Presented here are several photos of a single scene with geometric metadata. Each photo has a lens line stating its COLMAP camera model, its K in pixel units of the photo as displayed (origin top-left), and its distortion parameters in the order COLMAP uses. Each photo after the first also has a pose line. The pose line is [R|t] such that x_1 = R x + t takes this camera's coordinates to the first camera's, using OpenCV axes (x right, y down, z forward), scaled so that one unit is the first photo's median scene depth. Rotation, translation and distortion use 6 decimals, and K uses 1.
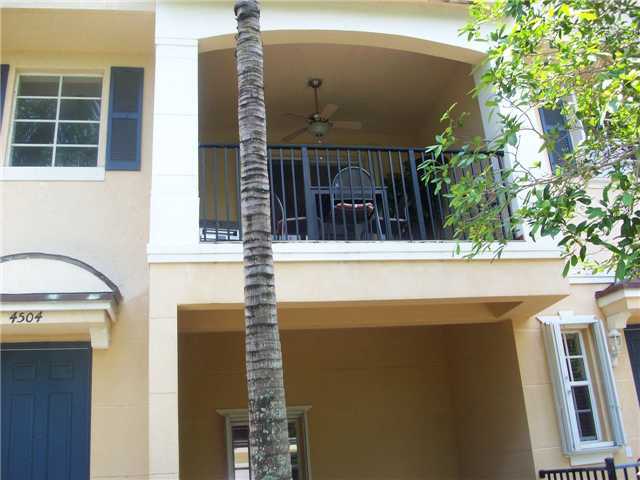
lens RADIAL K [[651.8, 0, 320.0], [0, 651.8, 240.0], [0, 0, 1]] dist [-0.158101, 0.151624]
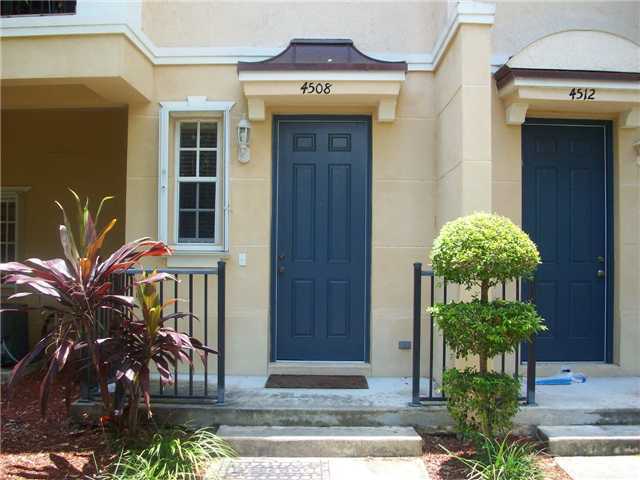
lens RADIAL K [[651.8, 0, 320.0], [0, 651.8, 240.0], [0, 0, 1]] dist [-0.158101, 0.151624]
pose [[0.975641, 0.078843, -0.204715, 0.766137], [-0.005346, 0.941452, 0.337106, 0.000013], [0.219308, -0.327800, 0.918940, 0.178309]]
